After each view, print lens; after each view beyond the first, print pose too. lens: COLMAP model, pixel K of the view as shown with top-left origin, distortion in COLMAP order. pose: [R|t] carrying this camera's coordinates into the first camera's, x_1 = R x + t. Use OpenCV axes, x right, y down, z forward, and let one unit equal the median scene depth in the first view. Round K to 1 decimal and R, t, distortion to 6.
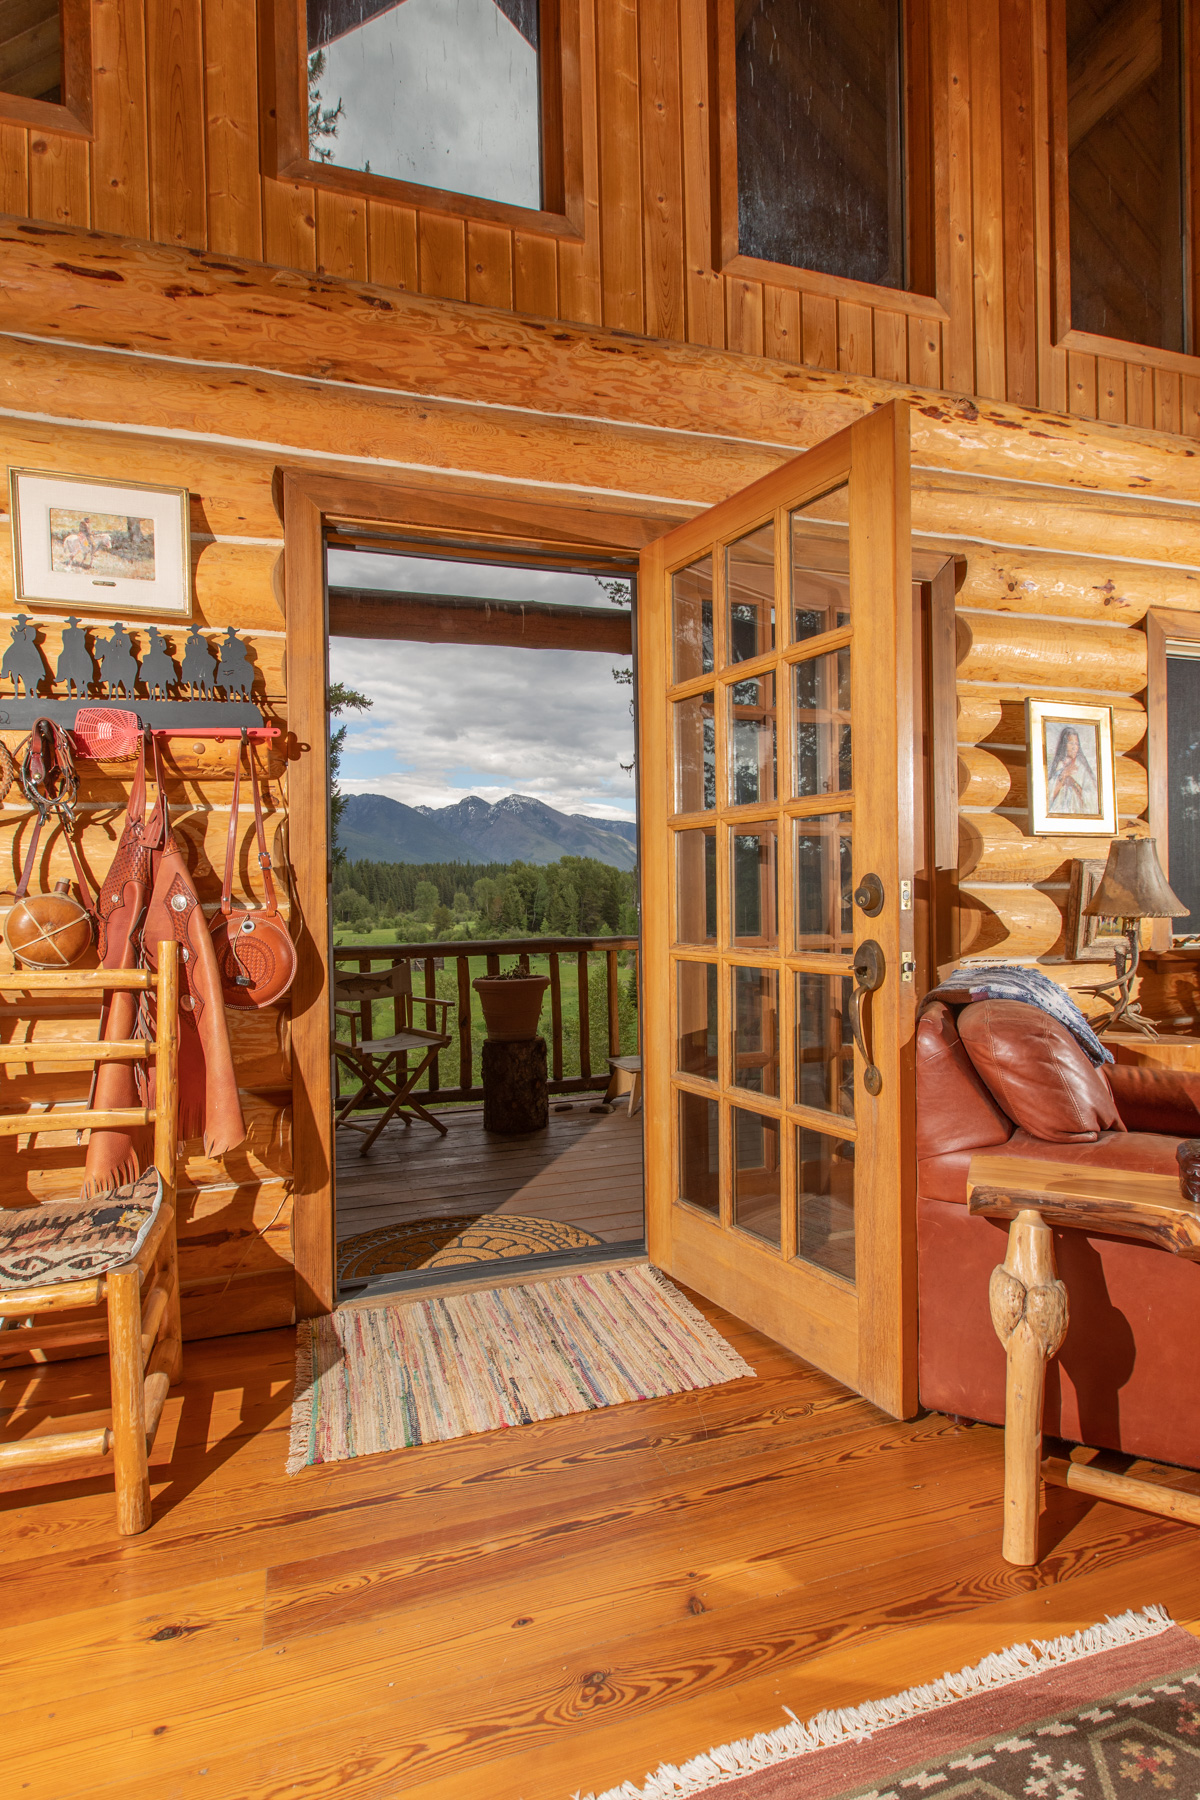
lens RADIAL K [[909.7, 0, 598.6], [0, 909.7, 899.1], [0, 0, 1]] dist [0.001878, -0.000702]
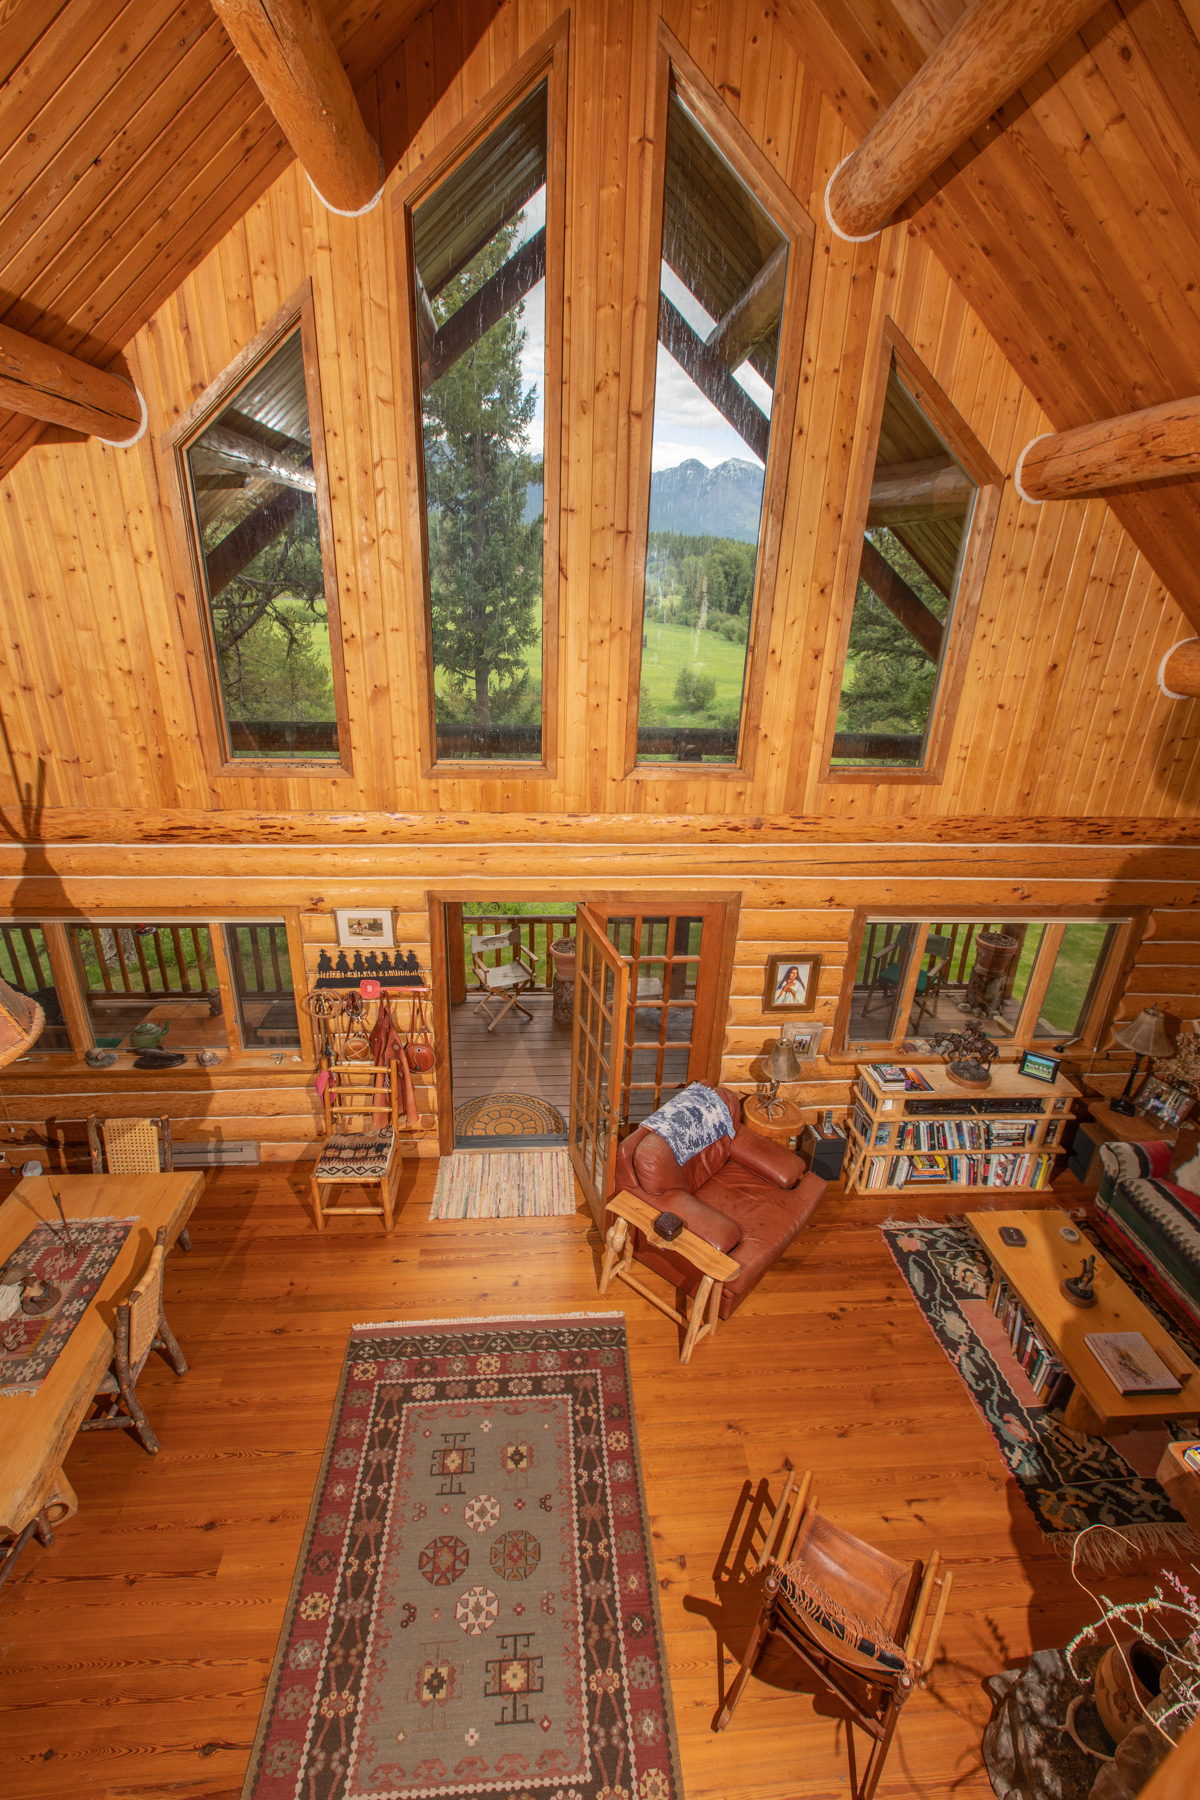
lens RADIAL K [[795.1, 0, 595.5], [0, 795.1, 899.3], [0, 0, 1]] dist [0.001277, -0.000843]
pose [[0.970637, 0.138211, -0.196879, 0.549369], [-0.053320, 0.921716, 0.384183, -1.319225], [0.234565, -0.362405, 0.902021, -0.903274]]
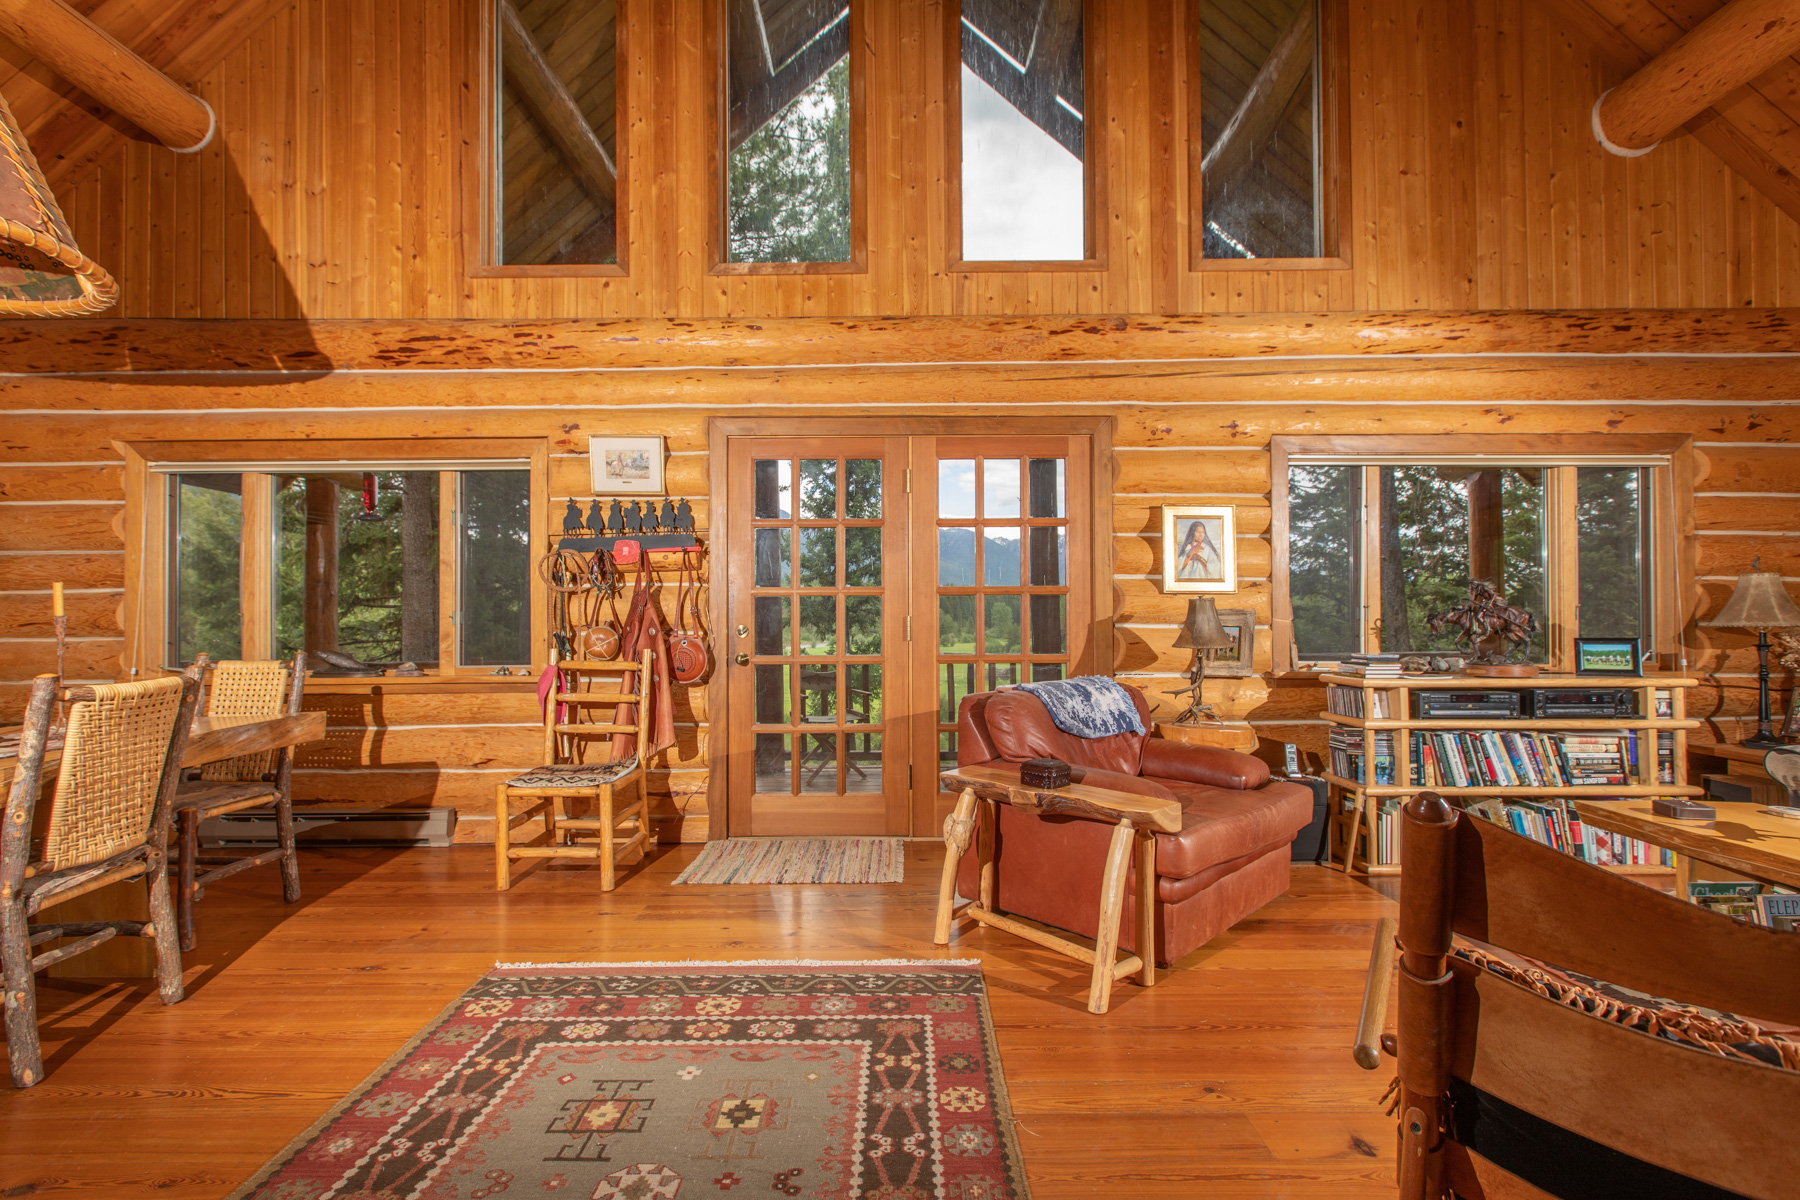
lens RADIAL K [[795.1, 0, 894.8], [0, 795.1, 602.7], [0, 0, 1]] dist [0.001277, -0.000843]
pose [[0.949237, 0.005278, -0.314518, 0.602834], [-0.011394, 0.999780, -0.017610, -0.033503], [0.314356, 0.020299, 0.949088, -0.539121]]
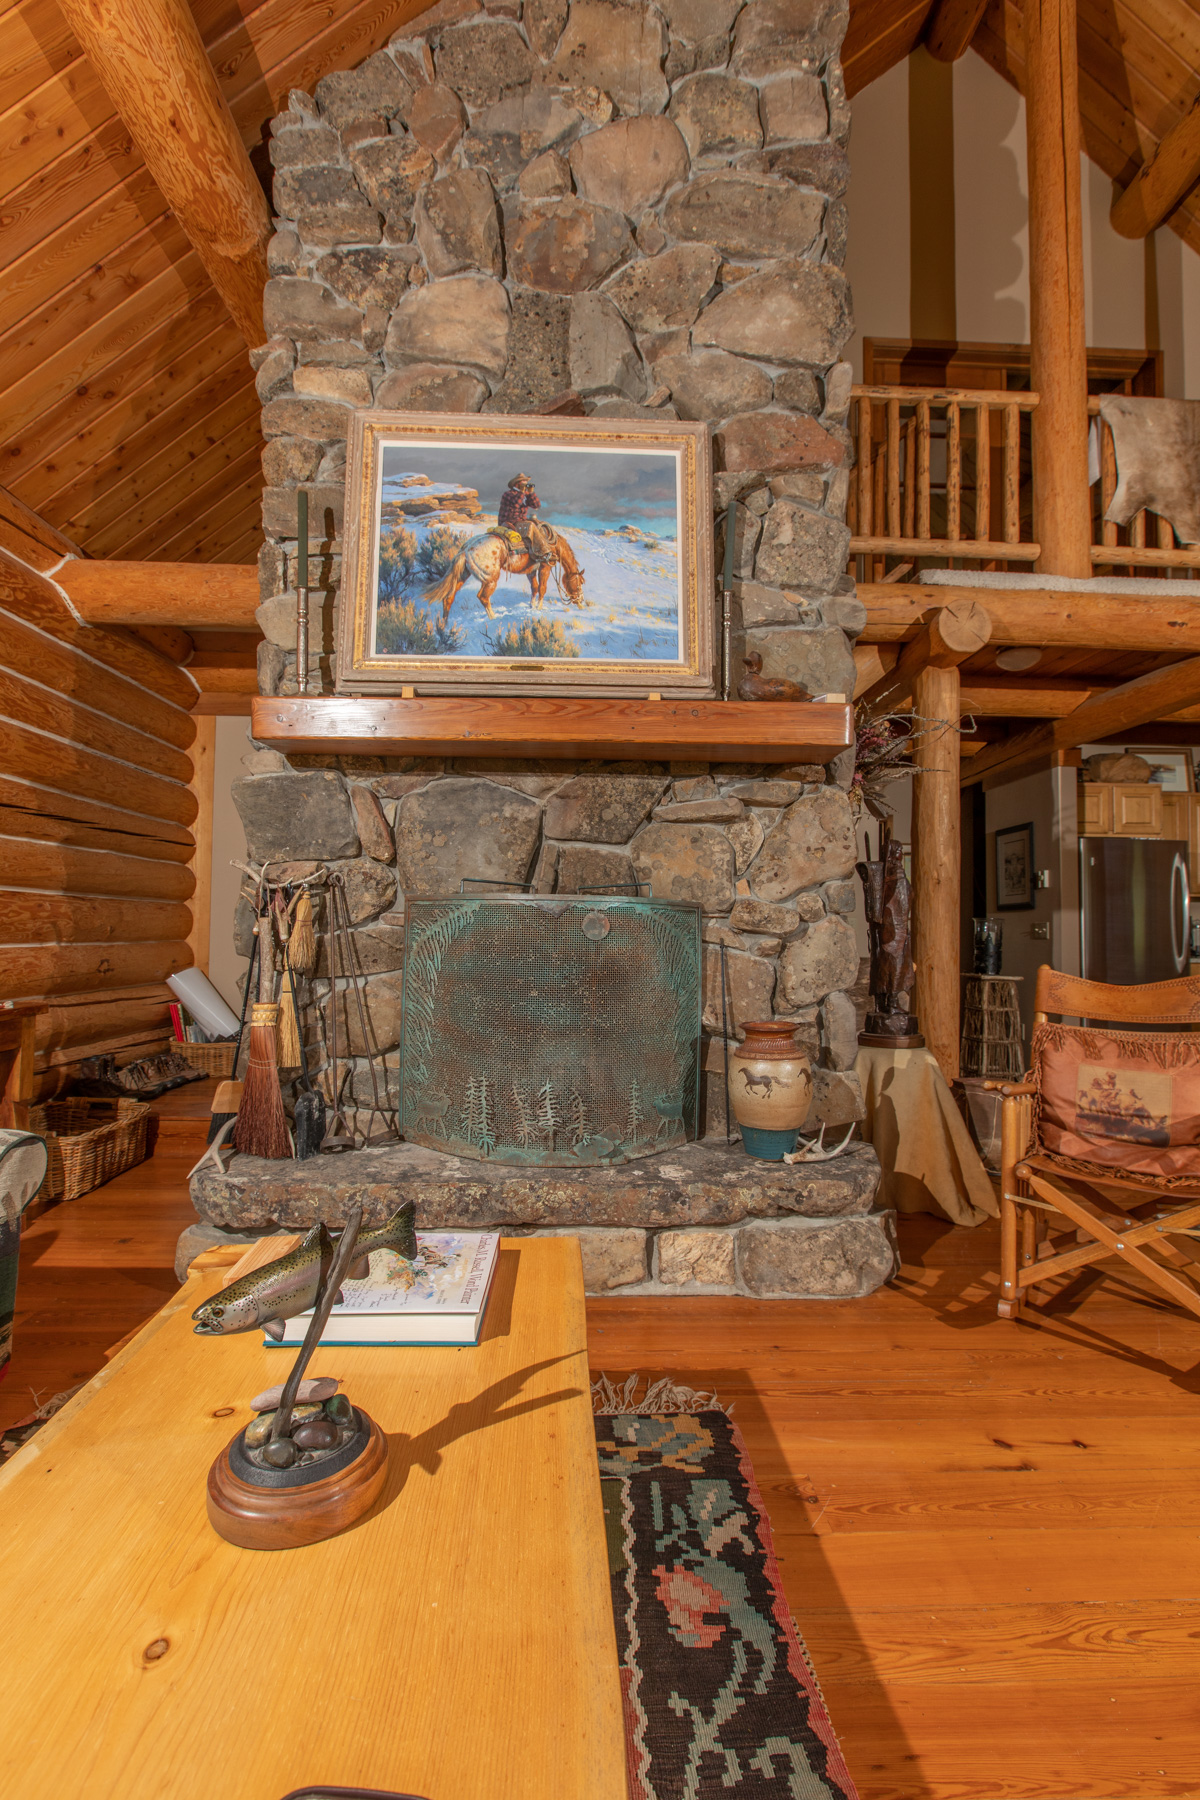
lens RADIAL K [[797.5, 0, 597.9], [0, 797.5, 898.6], [0, 0, 1]] dist [-0.000018, -0.000093]
pose [[-0.961229, 0.013231, 0.275433, 1.196623], [0.002866, 0.999274, -0.037999, -0.015743], [-0.275736, -0.035736, -0.960569, 1.079759]]
